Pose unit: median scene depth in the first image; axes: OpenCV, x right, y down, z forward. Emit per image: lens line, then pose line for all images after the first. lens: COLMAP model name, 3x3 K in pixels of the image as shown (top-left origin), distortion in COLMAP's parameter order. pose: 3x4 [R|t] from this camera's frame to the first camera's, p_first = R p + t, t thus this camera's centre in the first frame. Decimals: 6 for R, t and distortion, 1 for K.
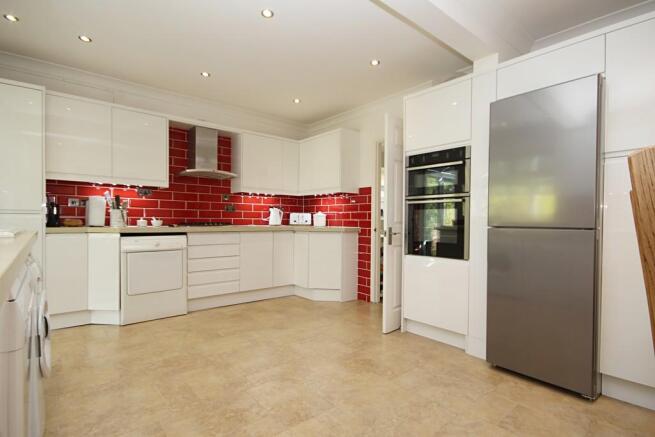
lens RADIAL K [[329.0, 0, 324.5], [0, 329.0, 220.9], [0, 0, 1]] dist [0.006663, 0.000210]
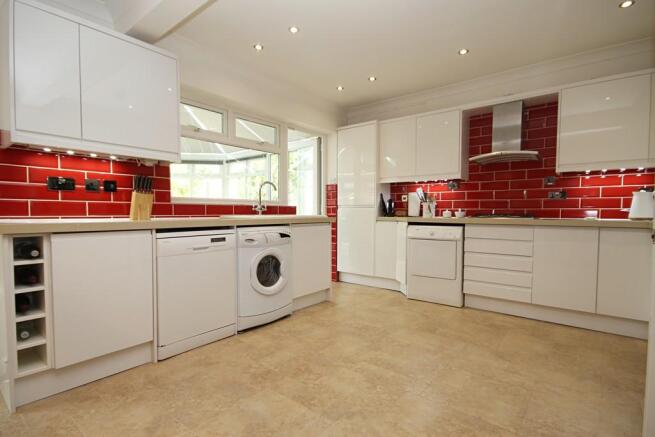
lens RADIAL K [[329.0, 0, 325.0], [0, 329.0, 220.1], [0, 0, 1]] dist [0.006663, 0.000210]
pose [[0.180170, 0.020431, -0.983423, 0.465653], [-0.001067, 0.999788, 0.020575, 0.004652], [0.983635, -0.002657, 0.180153, 0.433050]]
